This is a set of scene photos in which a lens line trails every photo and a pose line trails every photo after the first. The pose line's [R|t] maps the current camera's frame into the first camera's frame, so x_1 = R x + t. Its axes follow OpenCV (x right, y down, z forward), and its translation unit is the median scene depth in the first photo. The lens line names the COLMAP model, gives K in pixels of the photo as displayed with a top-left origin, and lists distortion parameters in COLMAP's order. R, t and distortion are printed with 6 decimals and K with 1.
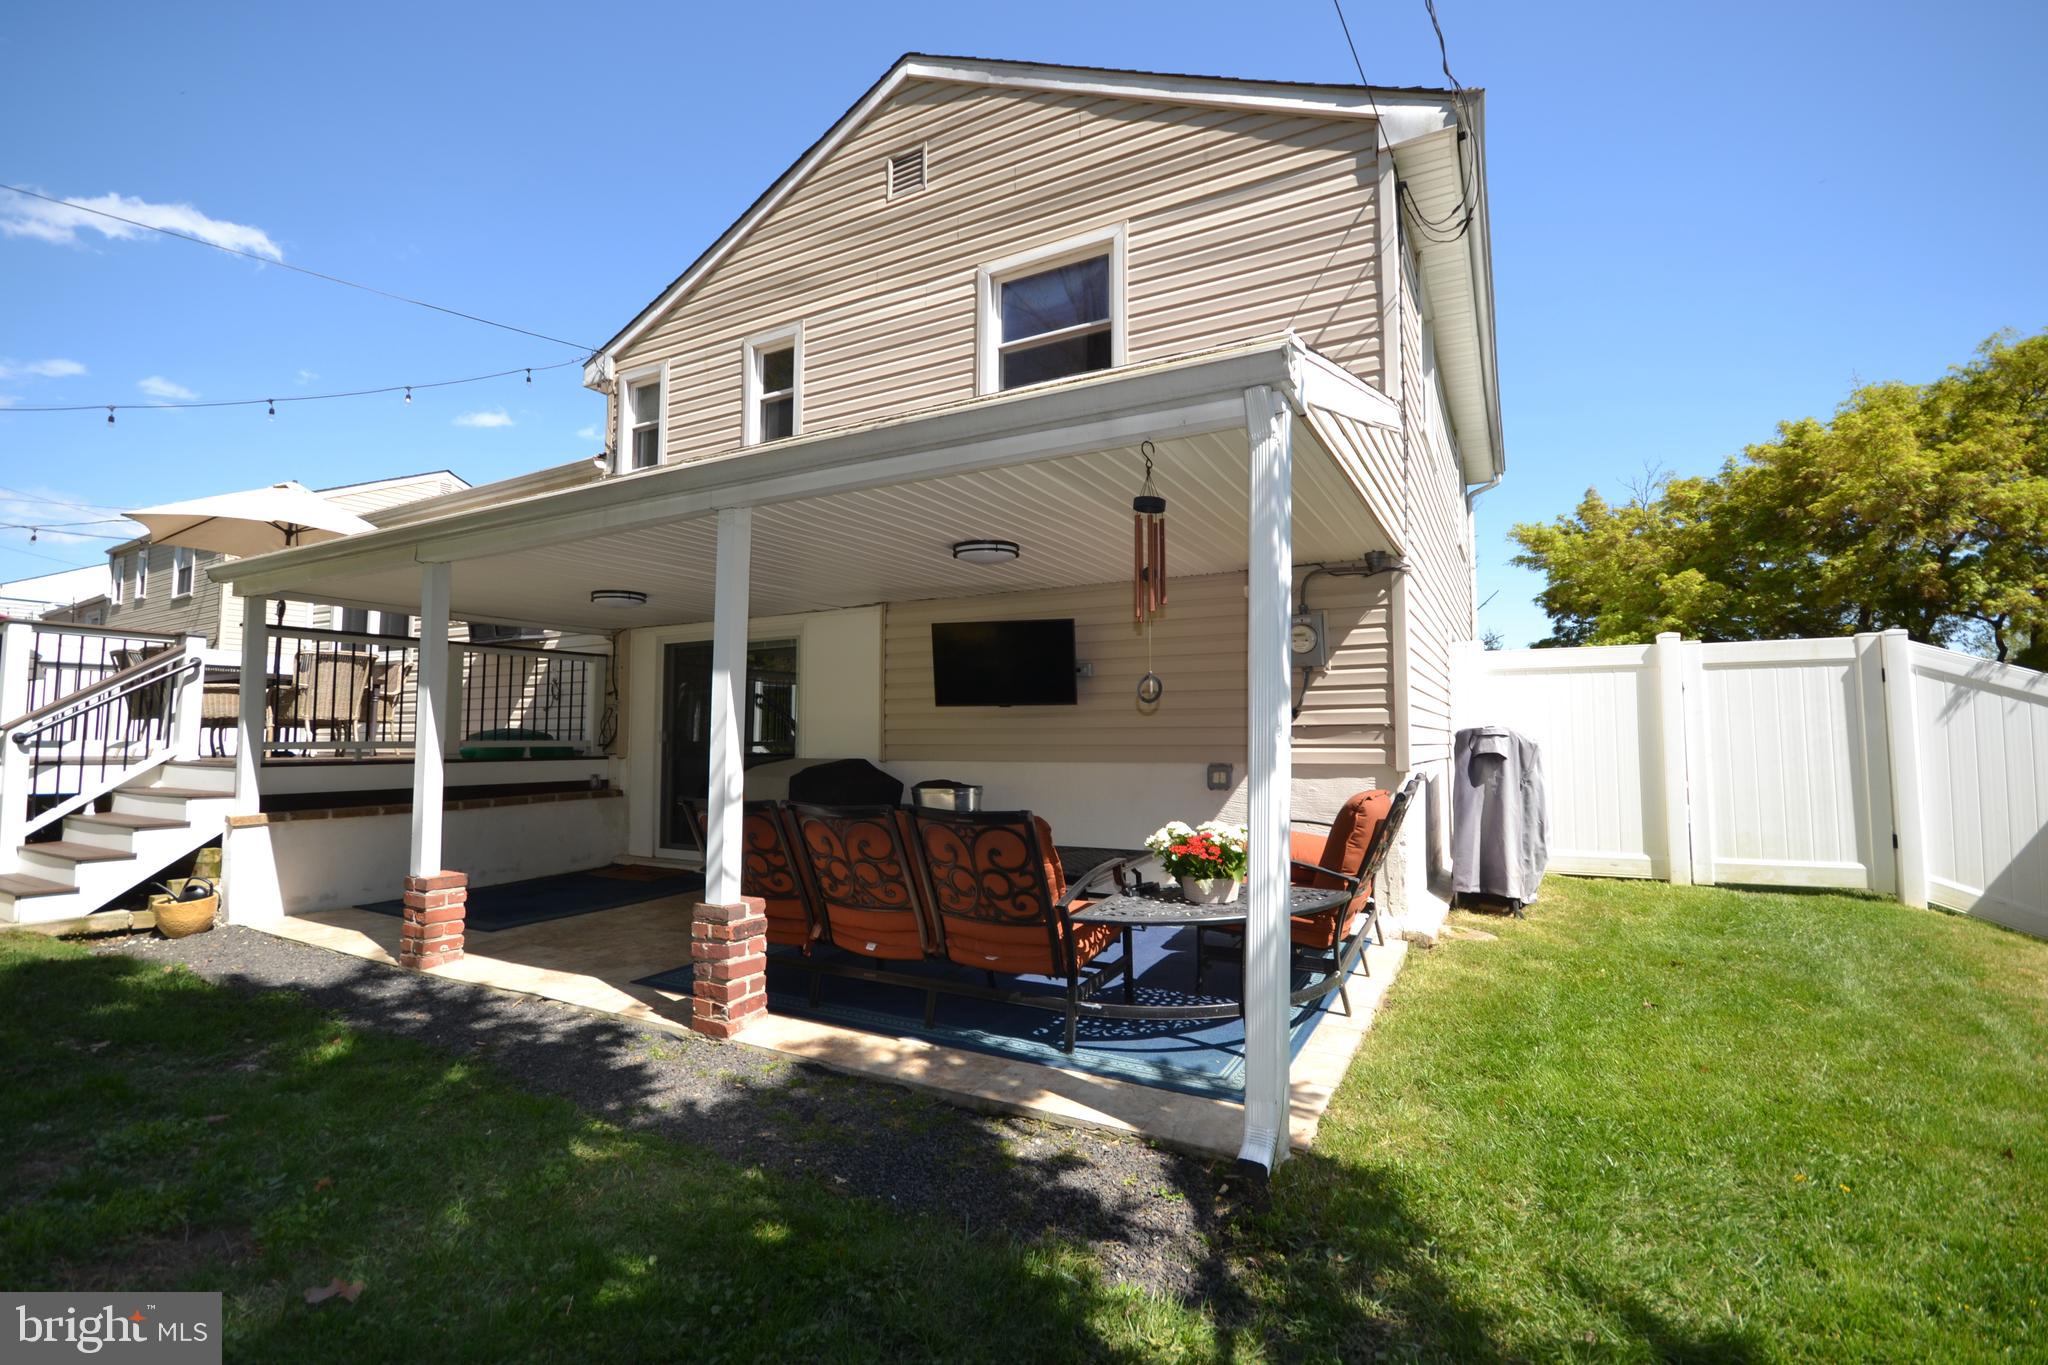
lens RADIAL K [[908.4, 0, 1017.2], [0, 908.4, 683.7], [0, 0, 1]] dist [-0.002502, -0.005879]
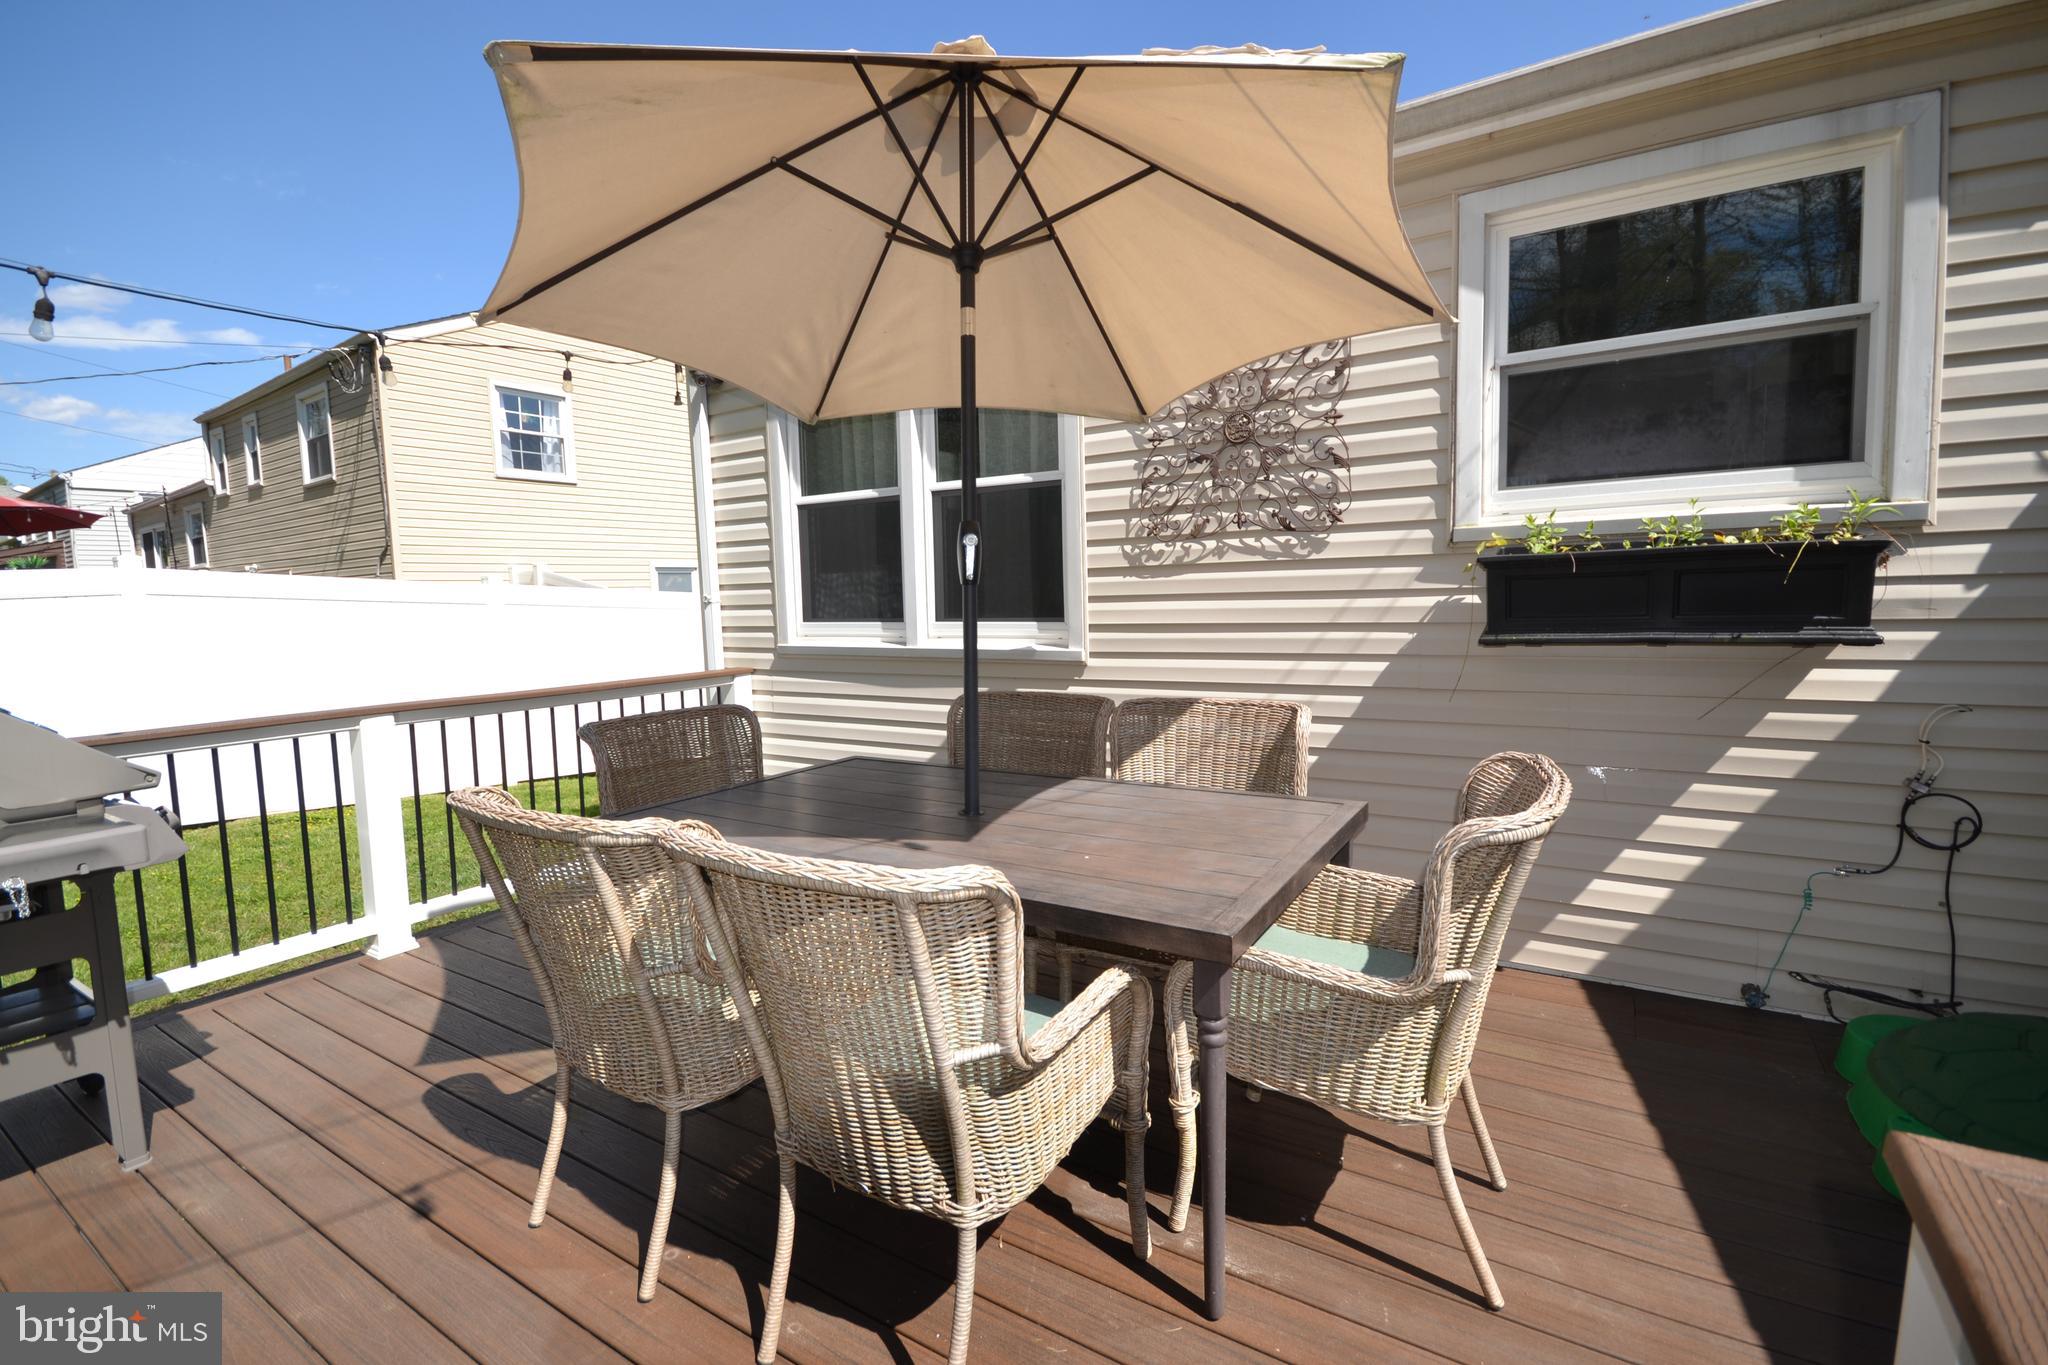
lens RADIAL K [[908.4, 0, 1026.7], [0, 908.4, 676.6], [0, 0, 1]] dist [-0.002502, -0.005879]
pose [[0.998397, -0.018834, -0.053371, -1.248241], [0.026652, 0.988357, 0.149803, -0.135078], [0.049929, -0.150986, 0.987274, 1.154655]]
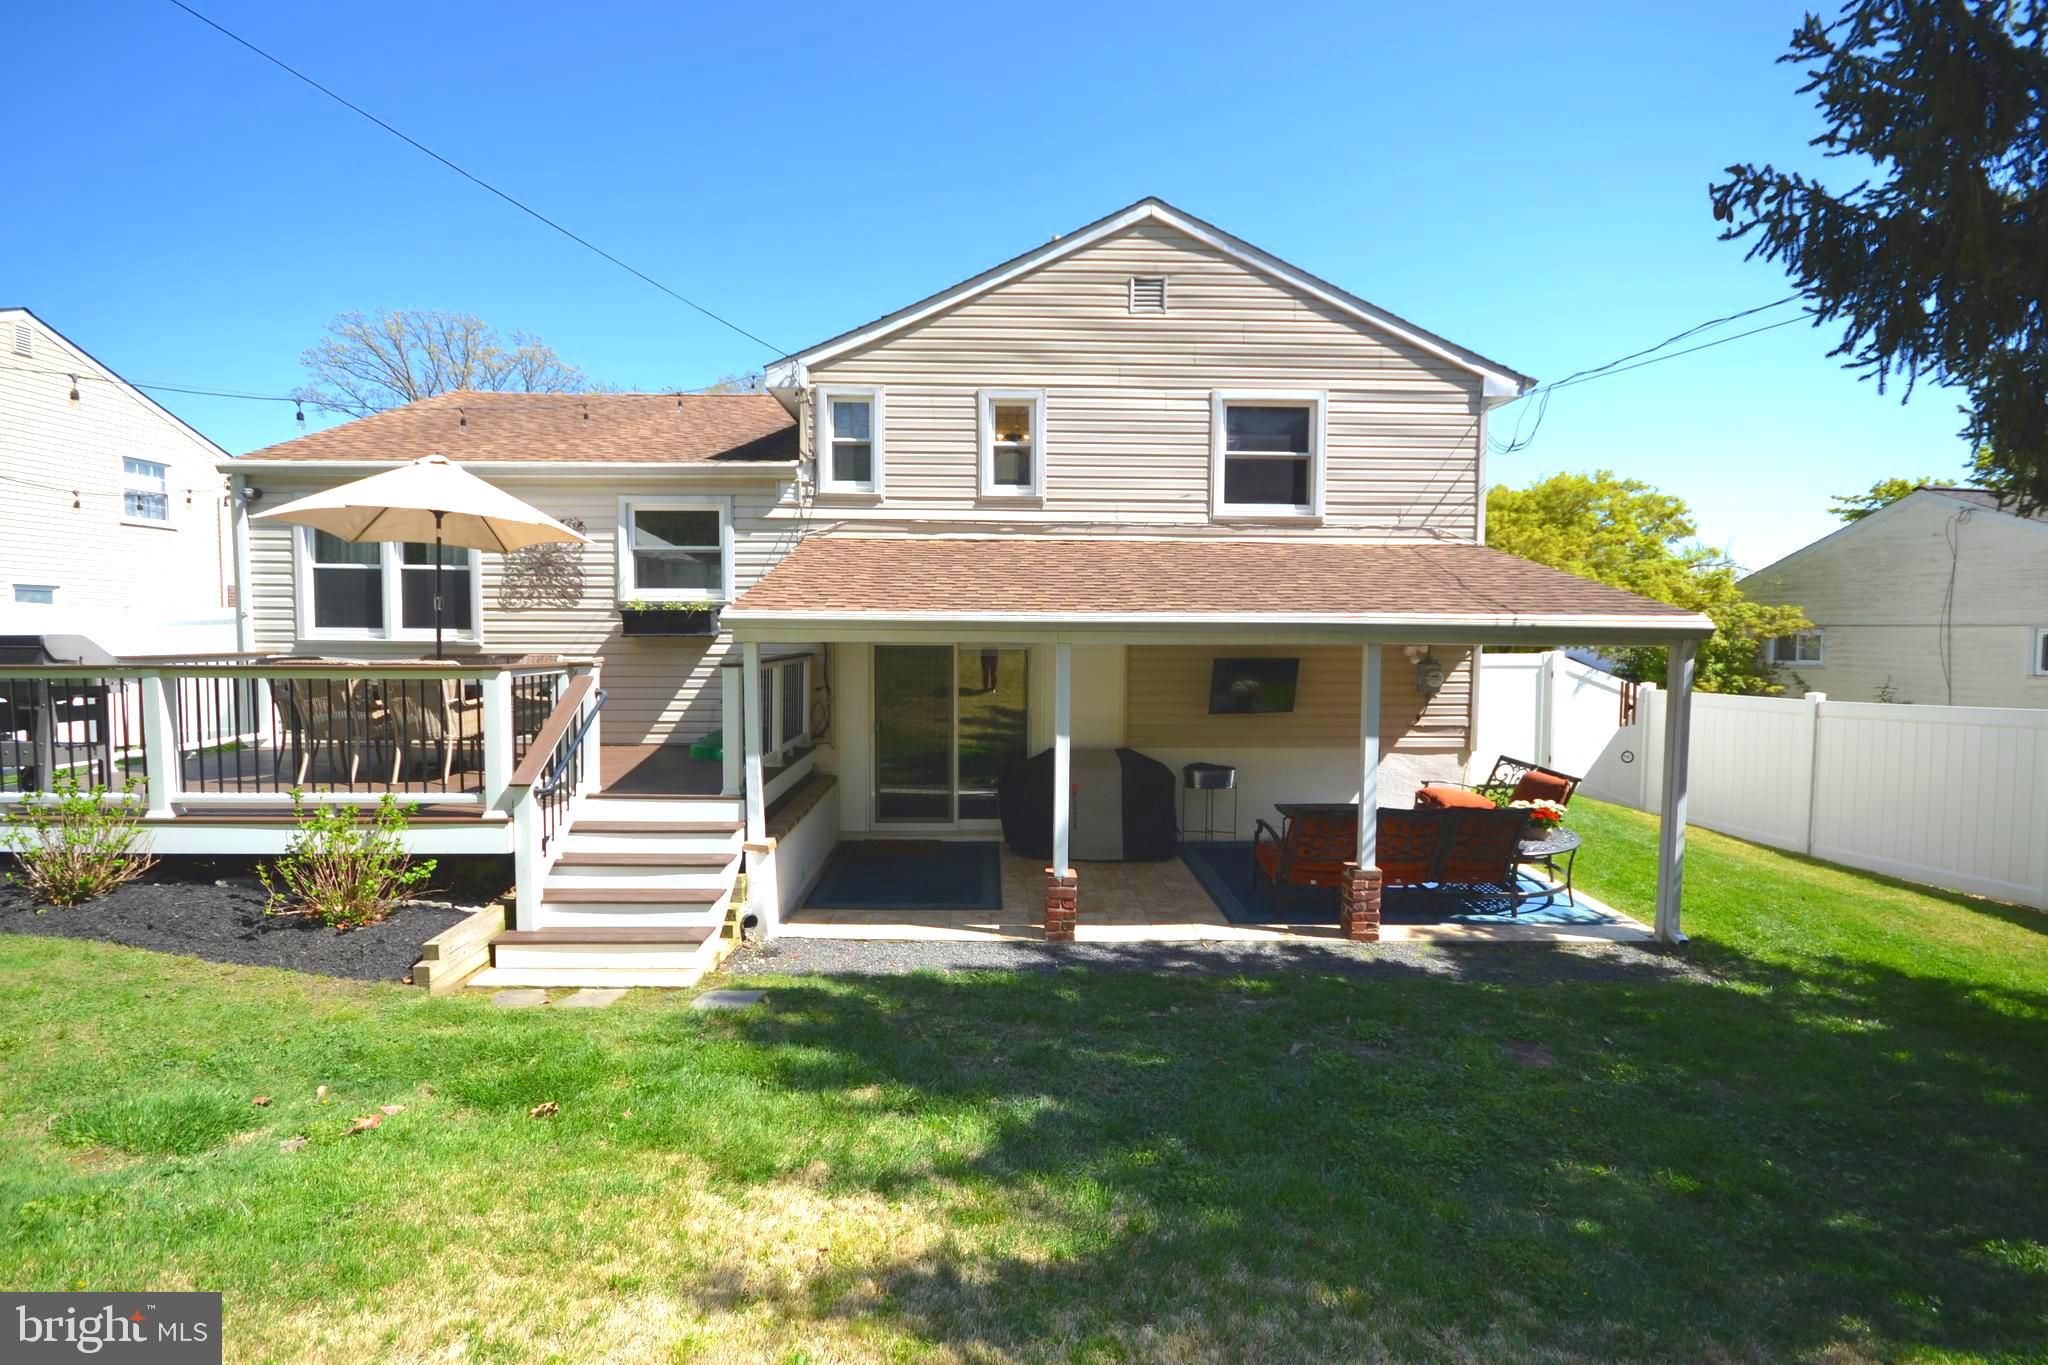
lens RADIAL K [[908.4, 0, 1012.9], [0, 908.4, 679.3], [0, 0, 1]] dist [-0.002502, -0.005879]
pose [[0.861016, -0.020227, 0.508176, -1.247282], [-0.039456, 0.993540, 0.106398, -0.196688], [-0.507046, -0.111661, 0.854656, -0.085504]]
